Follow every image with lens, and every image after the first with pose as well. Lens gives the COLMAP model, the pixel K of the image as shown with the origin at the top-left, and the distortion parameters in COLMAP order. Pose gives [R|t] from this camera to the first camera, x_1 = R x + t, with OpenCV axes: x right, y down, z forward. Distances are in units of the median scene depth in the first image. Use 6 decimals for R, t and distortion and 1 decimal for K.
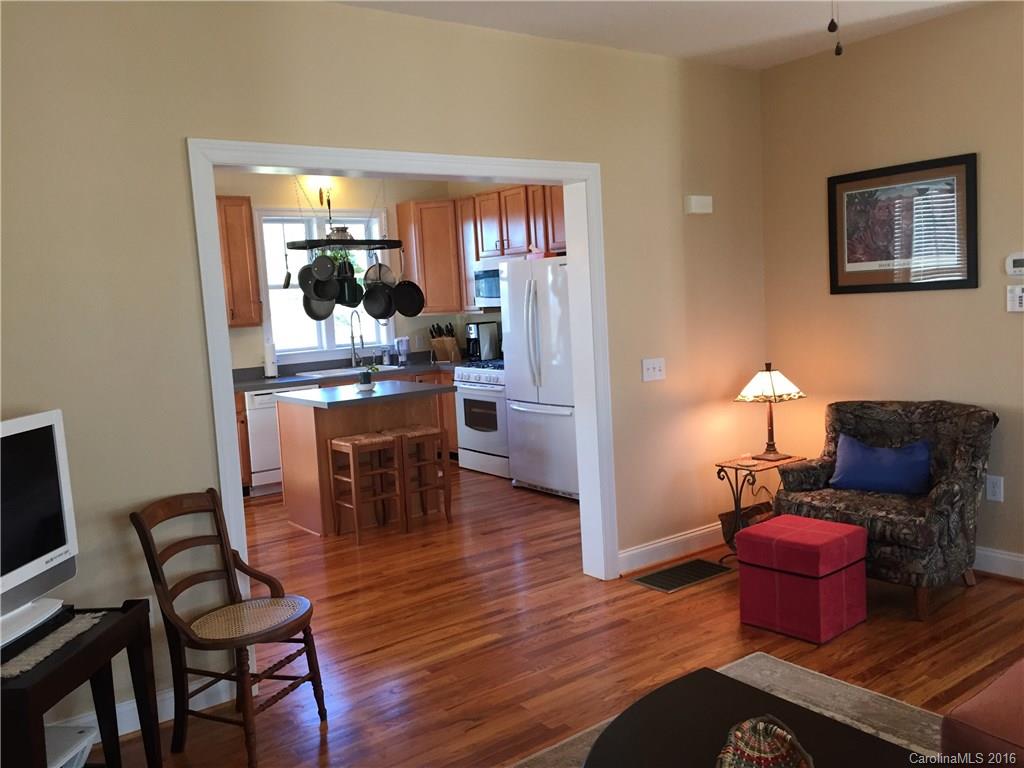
lens RADIAL K [[882.4, 0, 512.0], [0, 882.4, 384.0], [0, 0, 1]] dist [0.085794, -0.107727]
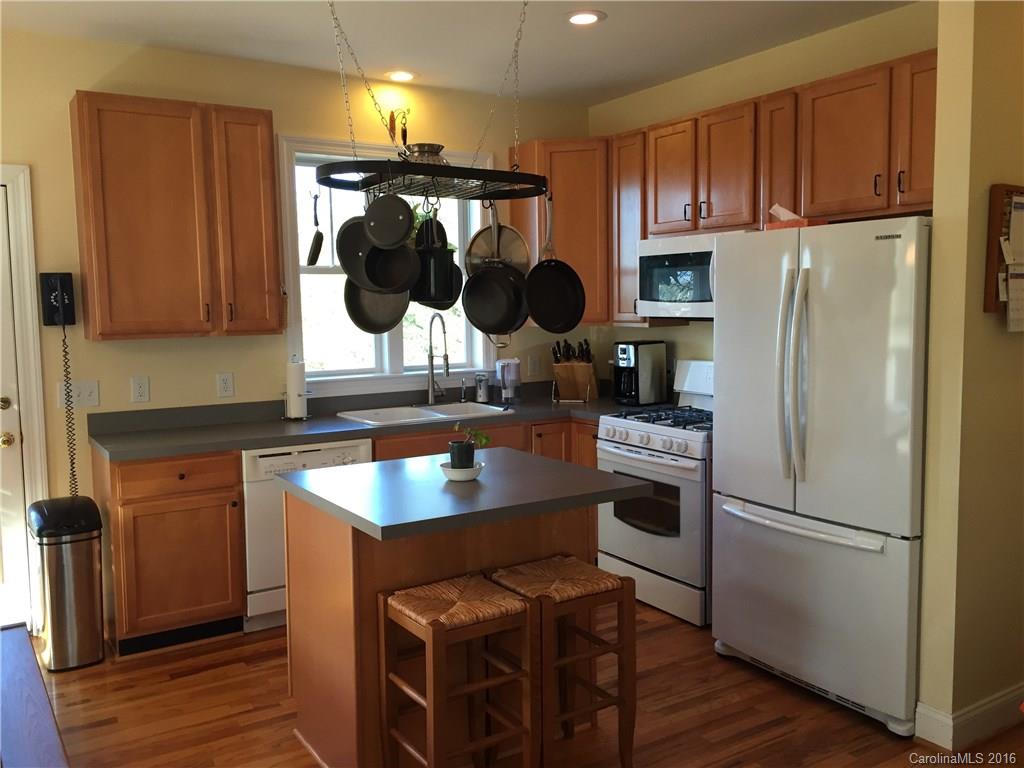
lens RADIAL K [[882.4, 0, 512.0], [0, 882.4, 384.0], [0, 0, 1]] dist [0.085794, -0.107727]
pose [[0.996472, 0.048077, -0.068785, -0.085725], [-0.048422, 0.998821, -0.003363, -0.036524], [0.068542, 0.006682, 0.997626, 0.413252]]
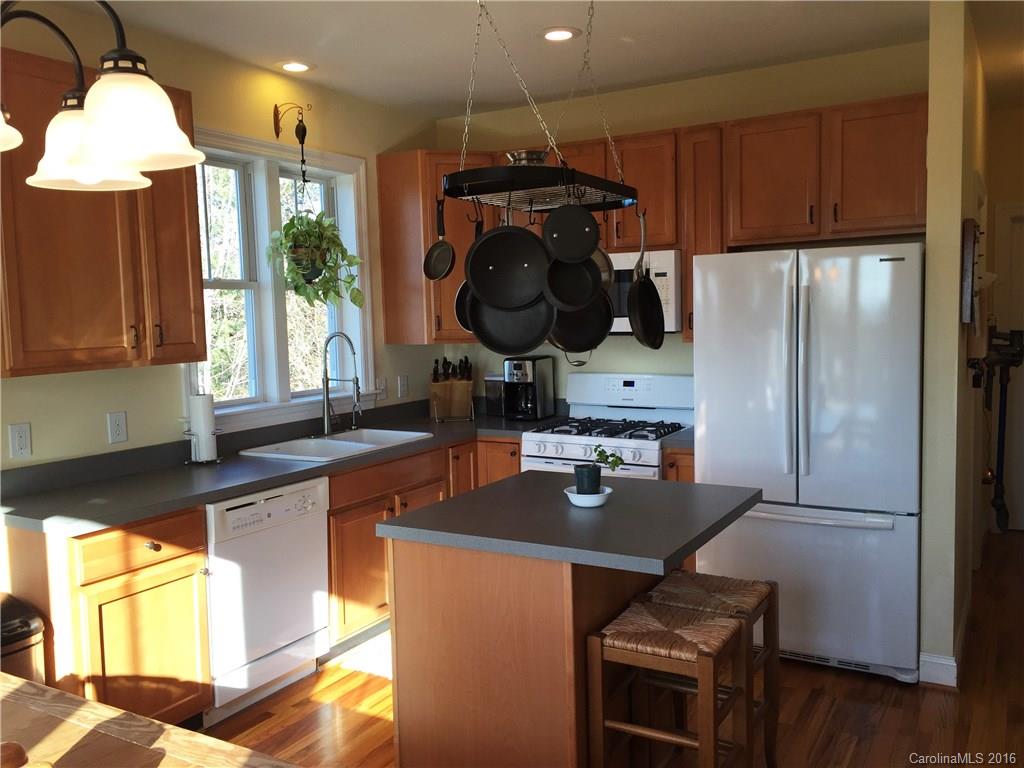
lens RADIAL K [[882.4, 0, 512.0], [0, 882.4, 384.0], [0, 0, 1]] dist [0.085794, -0.107727]
pose [[0.919528, 0.000449, 0.393024, -0.310268], [0.012247, 0.999481, -0.029797, -0.034849], [-0.392834, 0.032212, 0.919045, 0.471308]]
